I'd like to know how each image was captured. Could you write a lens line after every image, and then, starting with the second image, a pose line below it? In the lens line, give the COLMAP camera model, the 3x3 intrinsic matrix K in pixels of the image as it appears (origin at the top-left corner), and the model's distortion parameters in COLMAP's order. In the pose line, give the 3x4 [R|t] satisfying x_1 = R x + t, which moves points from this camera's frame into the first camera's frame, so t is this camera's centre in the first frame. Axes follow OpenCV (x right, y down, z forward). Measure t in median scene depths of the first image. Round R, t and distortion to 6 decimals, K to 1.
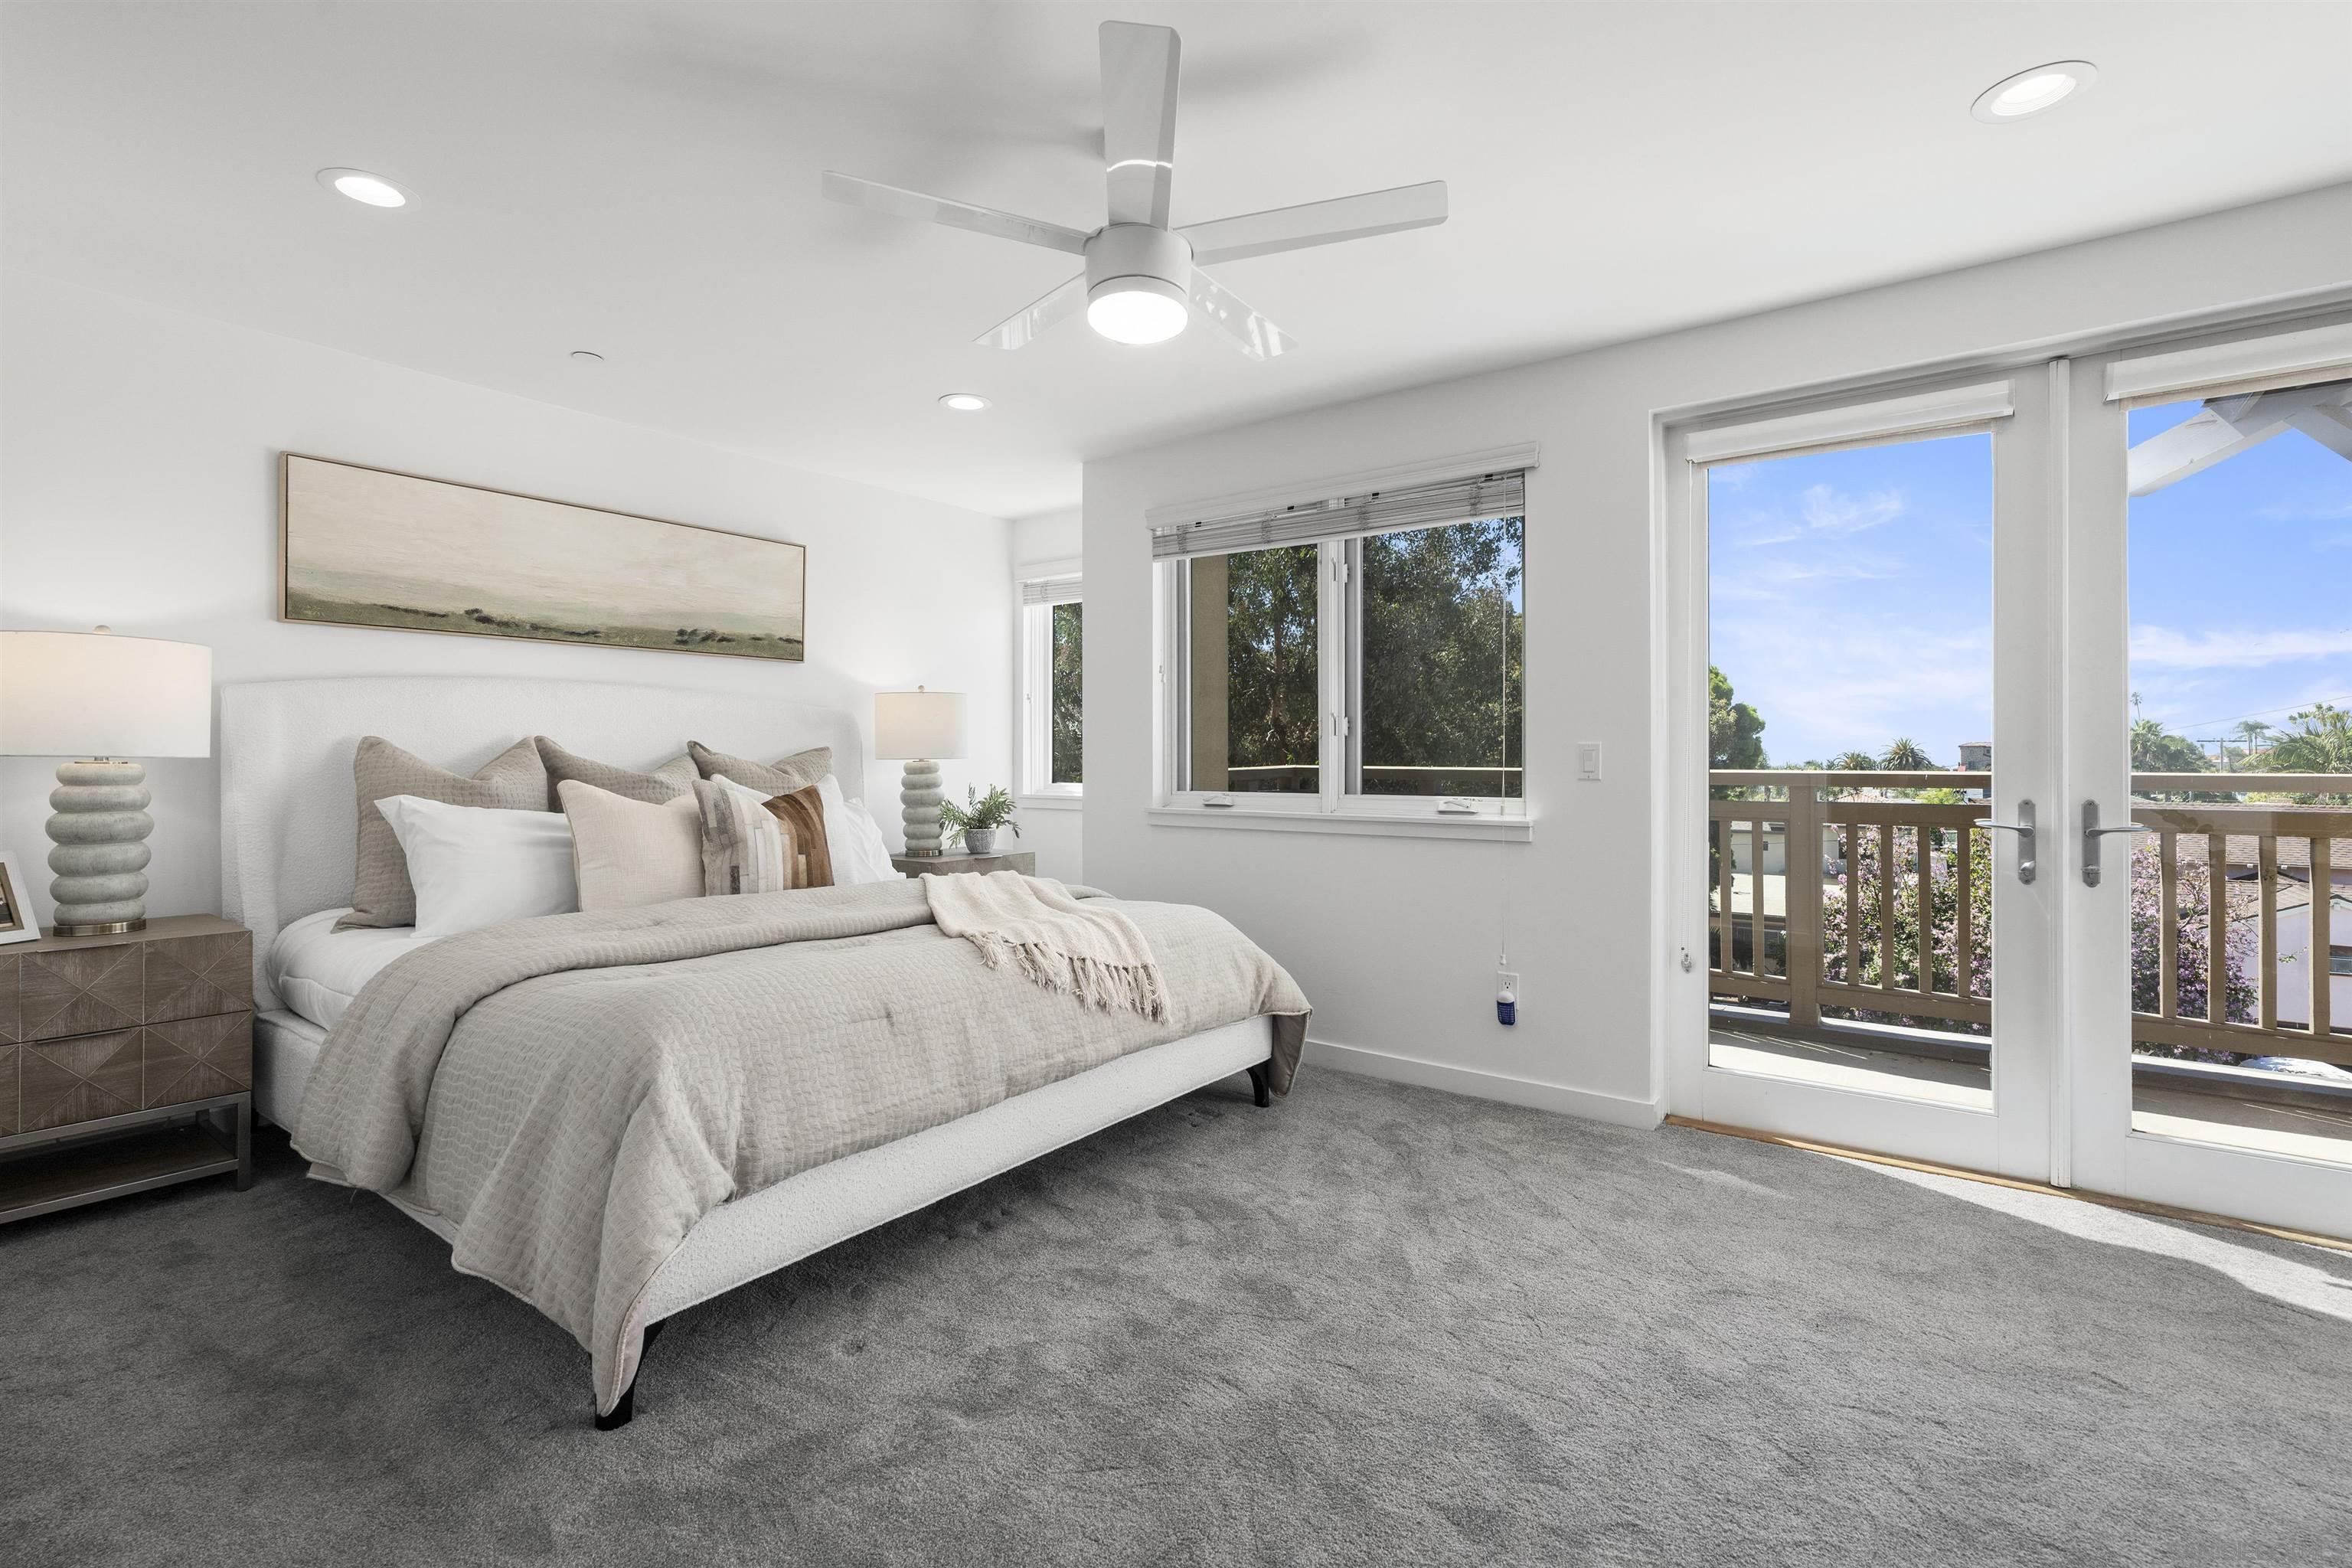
lens RADIAL K [[1067.4, 0, 1167.2], [0, 1067.4, 747.9], [0, 0, 1]] dist [-0.005105, -0.000033]
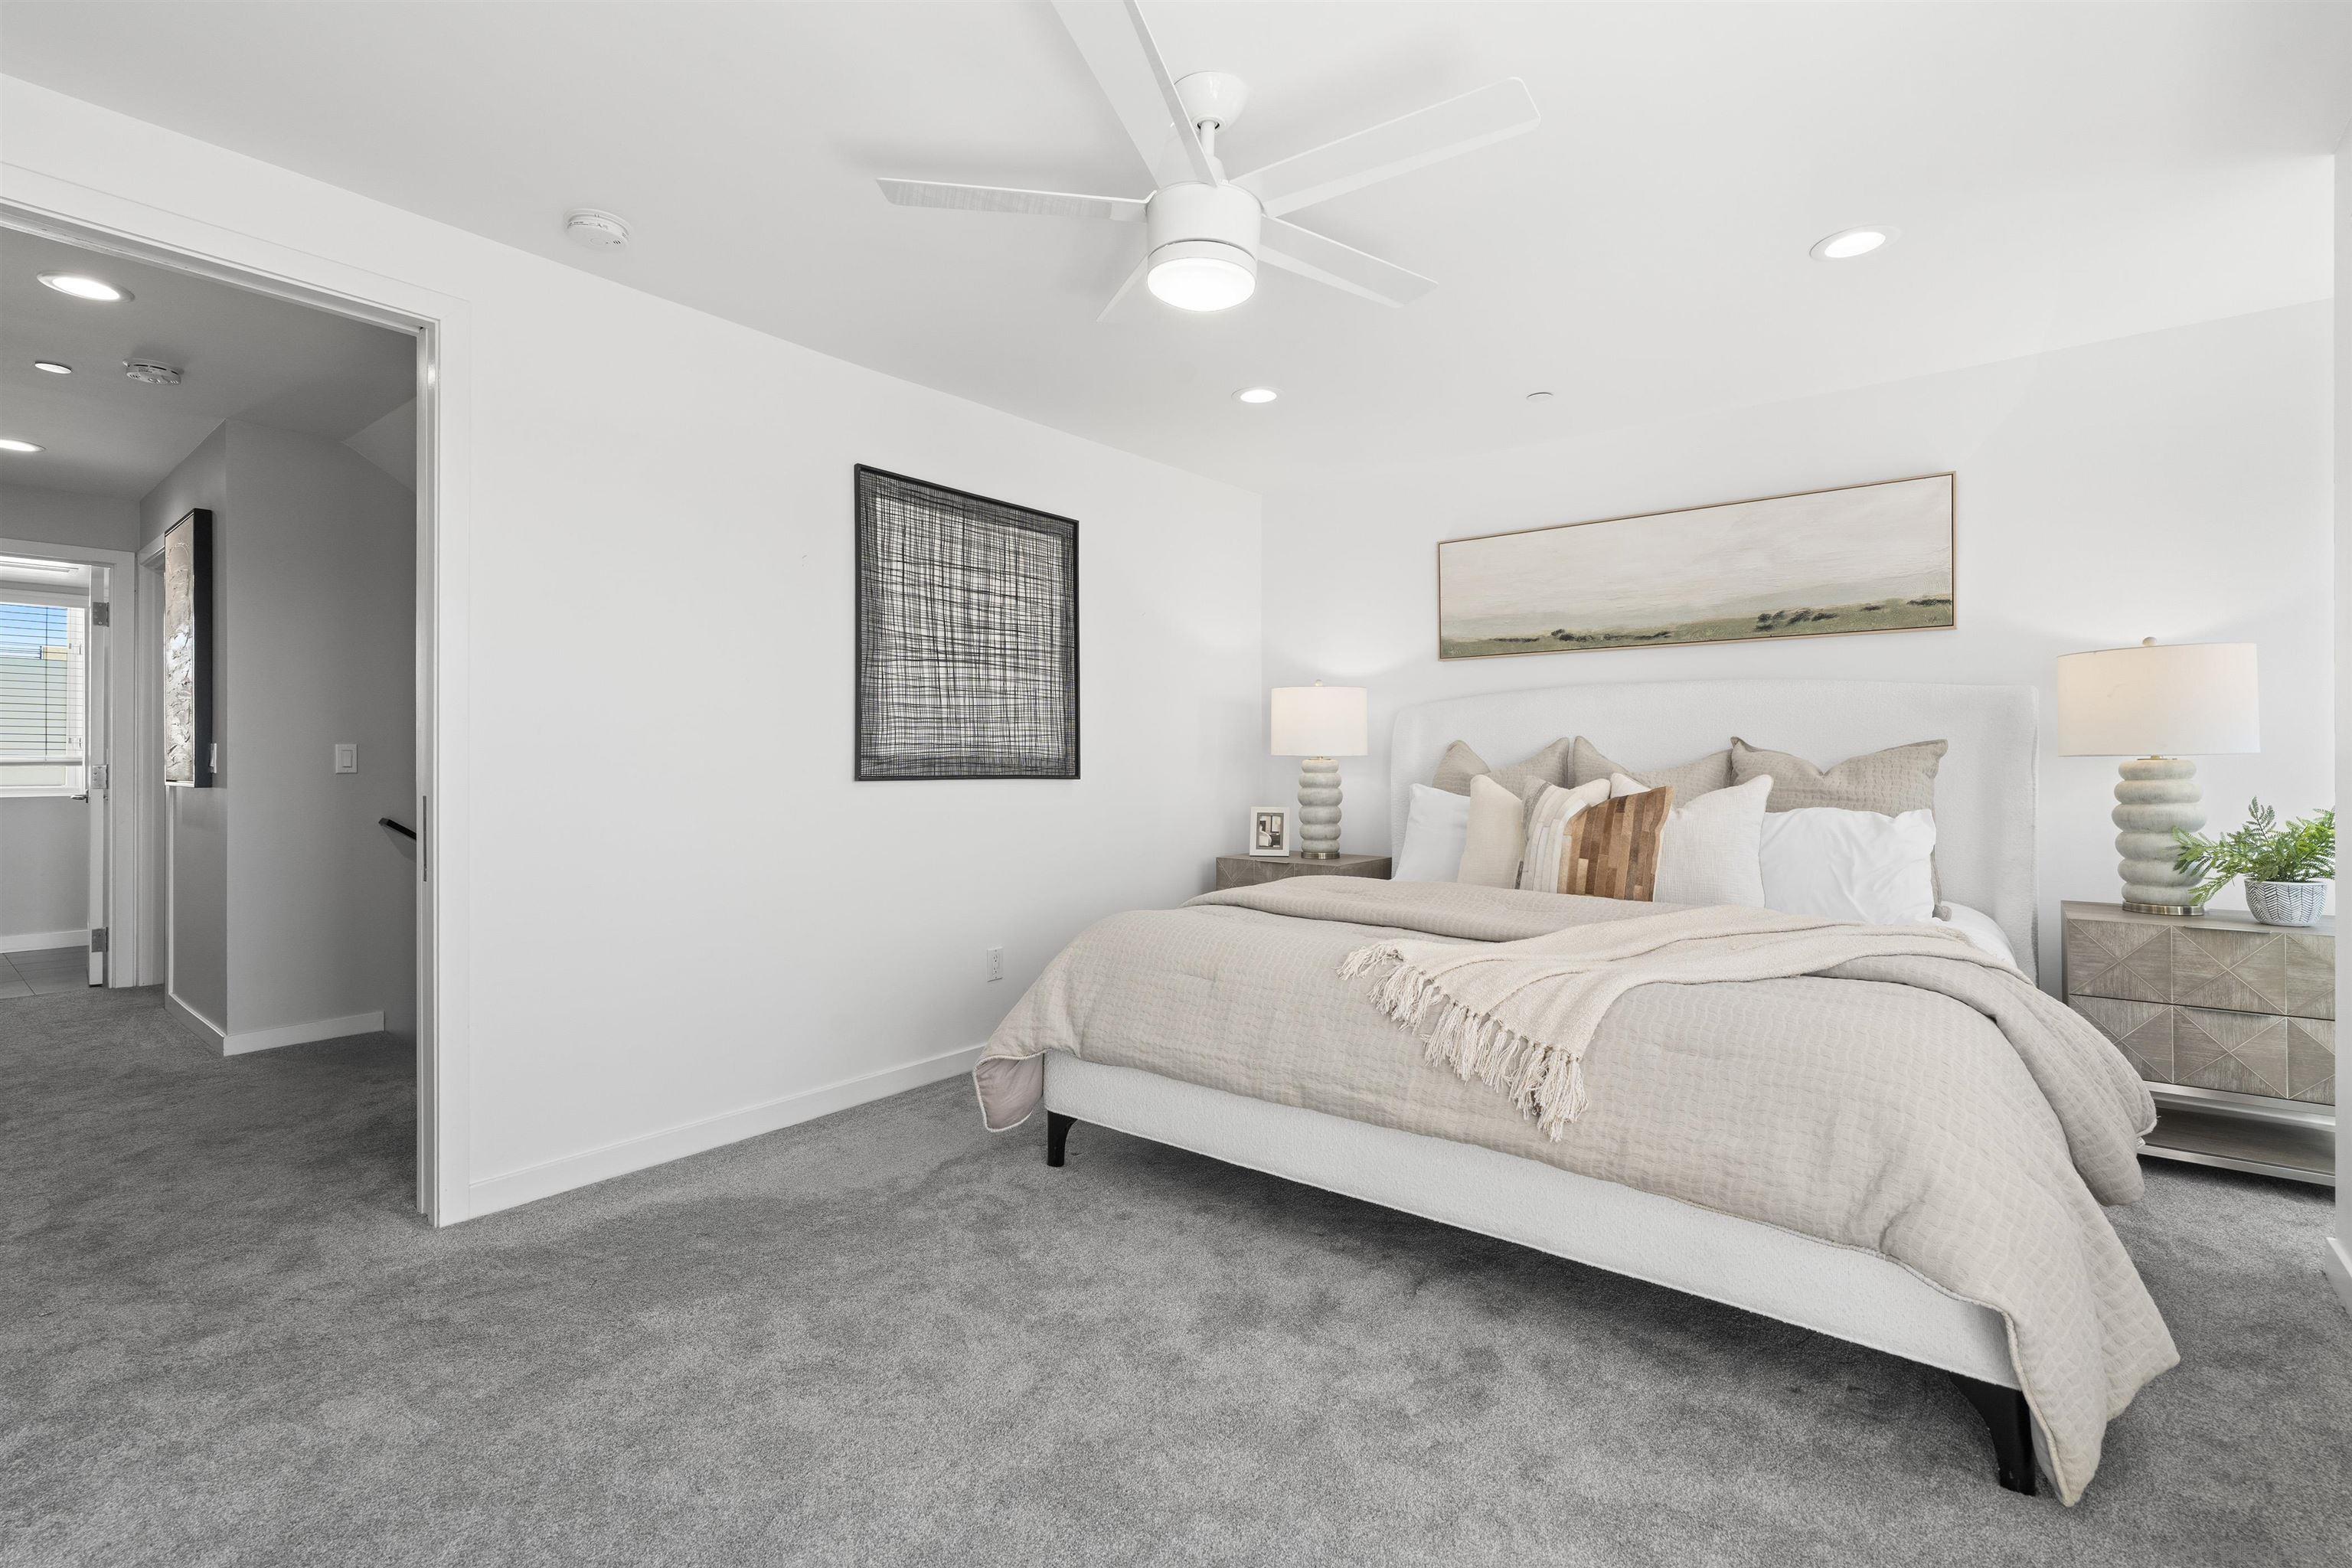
lens RADIAL K [[1067.4, 0, 1167.2], [0, 1067.4, 747.9], [0, 0, 1]] dist [-0.005105, -0.000033]
pose [[-0.029419, -0.008814, -0.999528, 0.472140], [0.011564, 0.999891, -0.009157, 0.005522], [0.999500, -0.011828, -0.029314, 0.520673]]
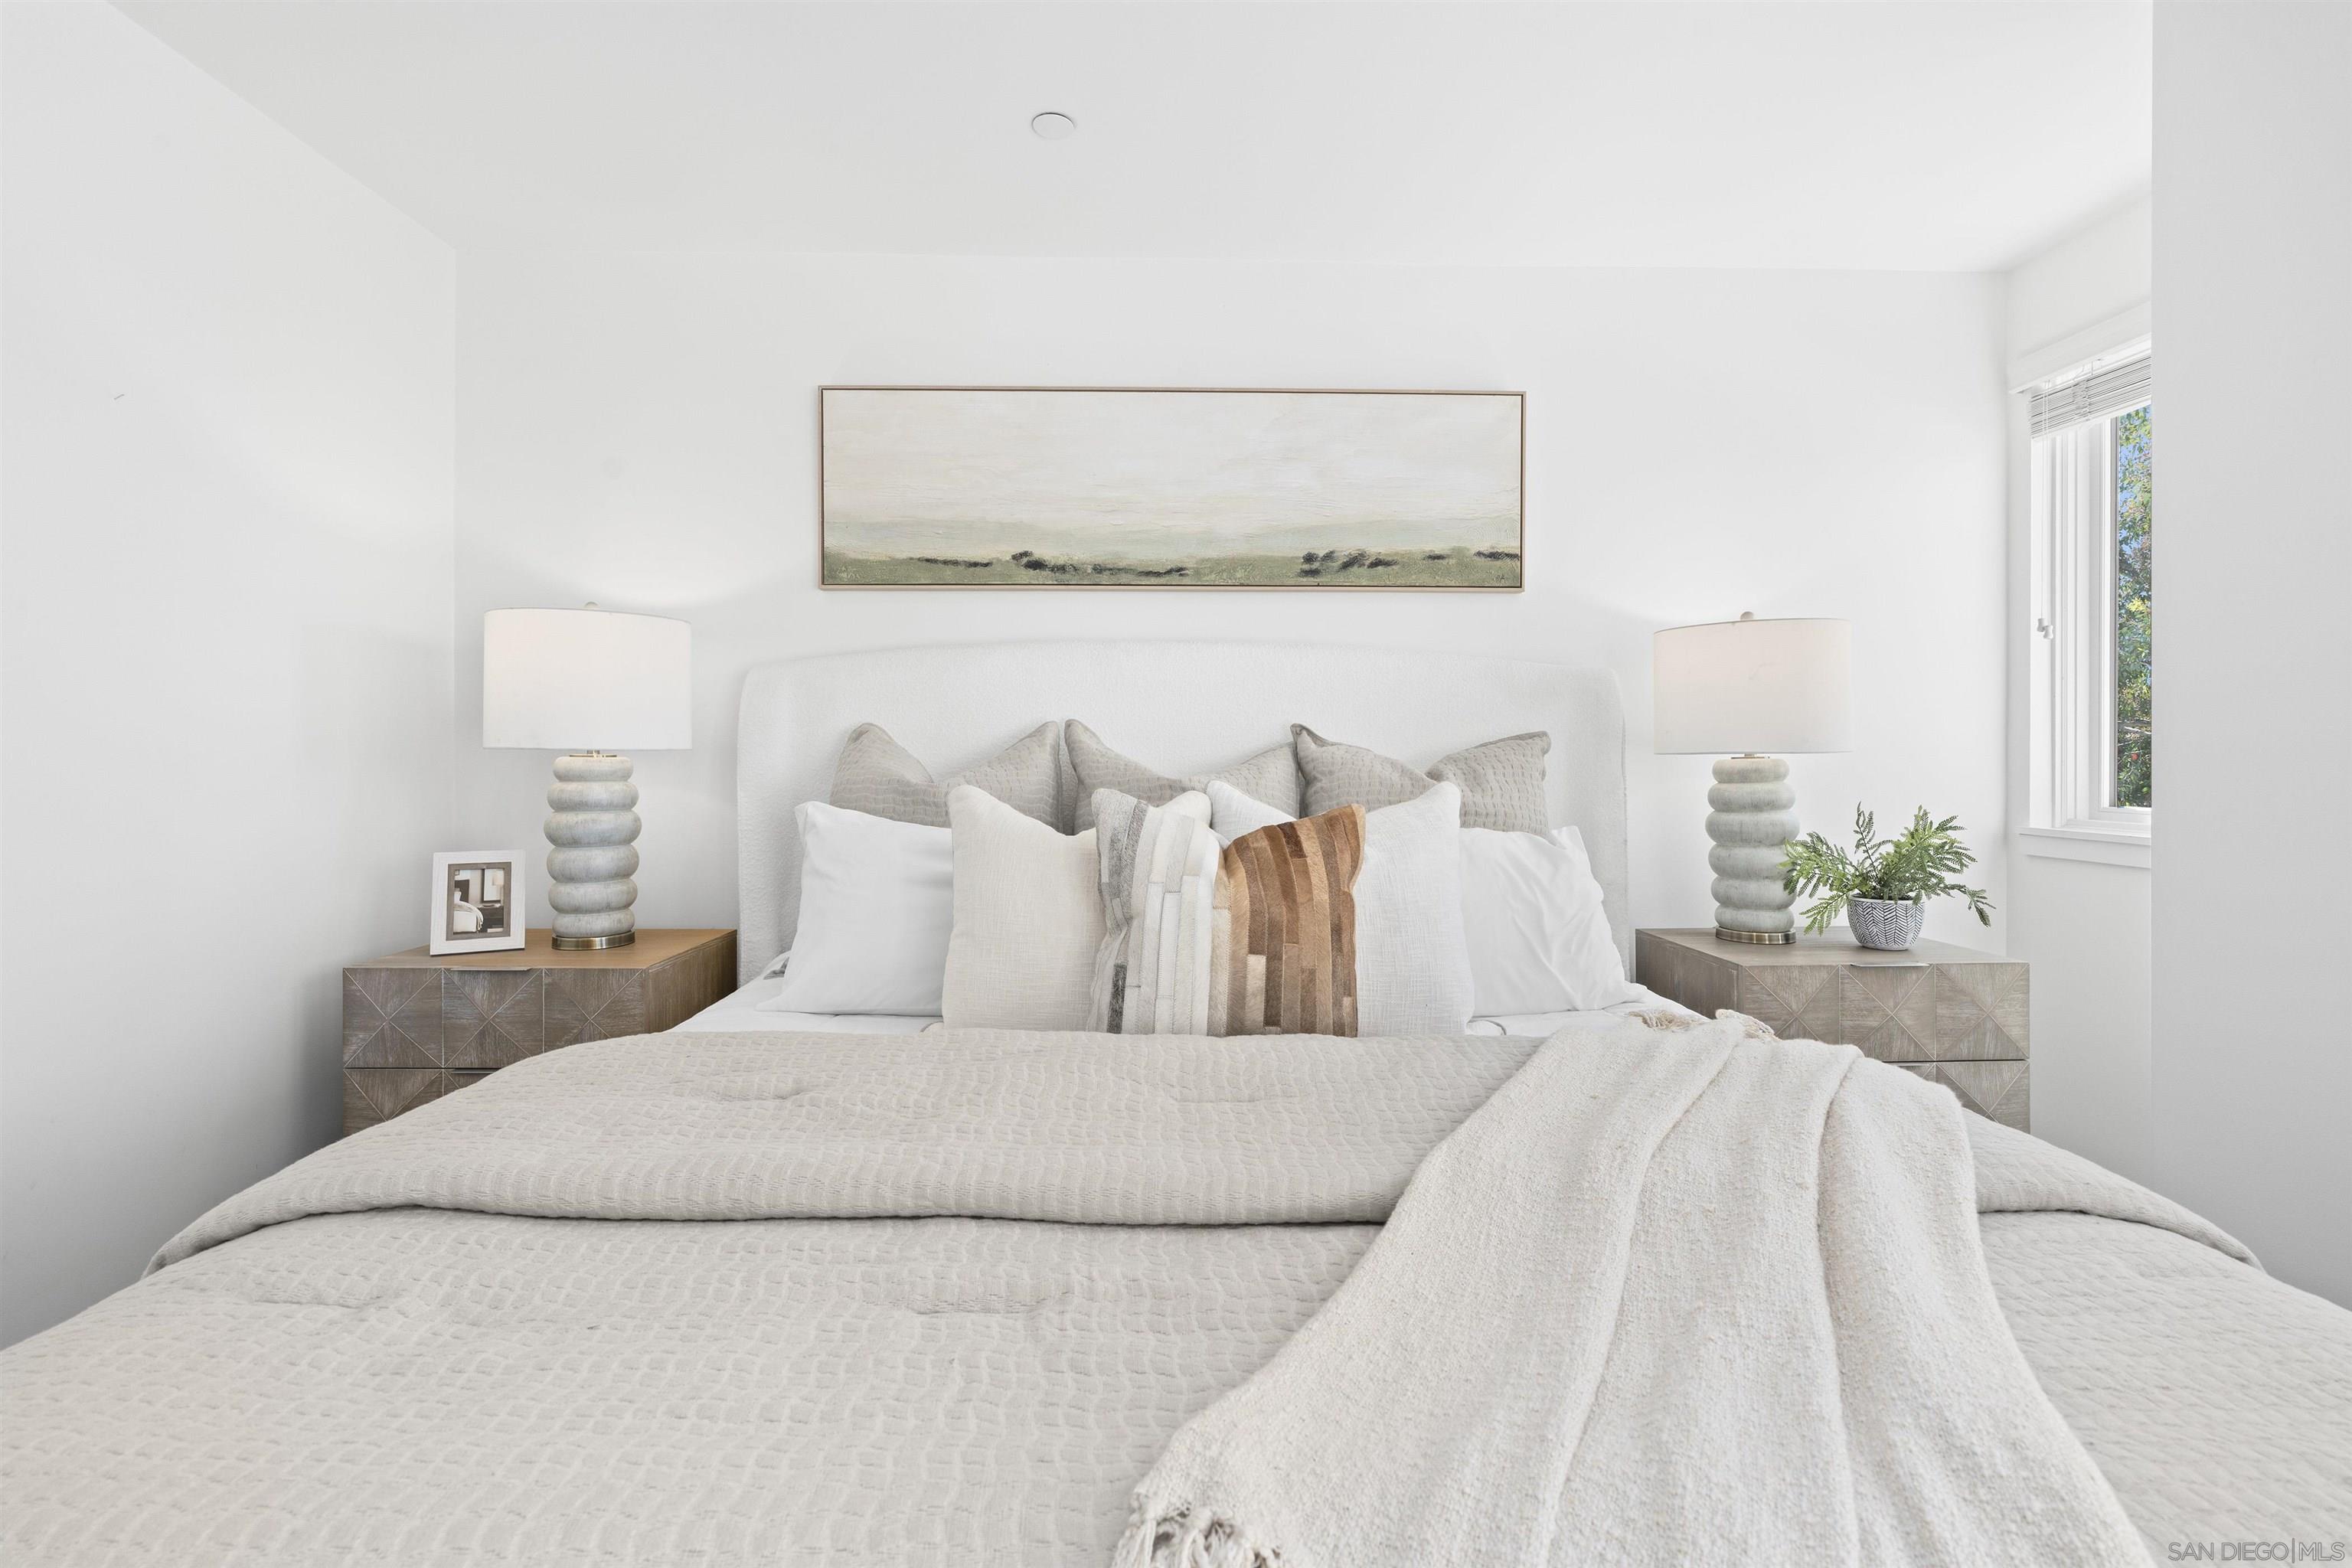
lens RADIAL K [[1070.5, 0, 1168.5], [0, 1070.5, 759.0], [0, 0, 1]] dist [-0.004673, -0.000215]
pose [[0.622074, 0.005667, -0.782938, 0.001872], [0.006020, 0.999910, 0.012020, 0.005712], [0.782936, -0.012191, 0.621983, 0.530689]]
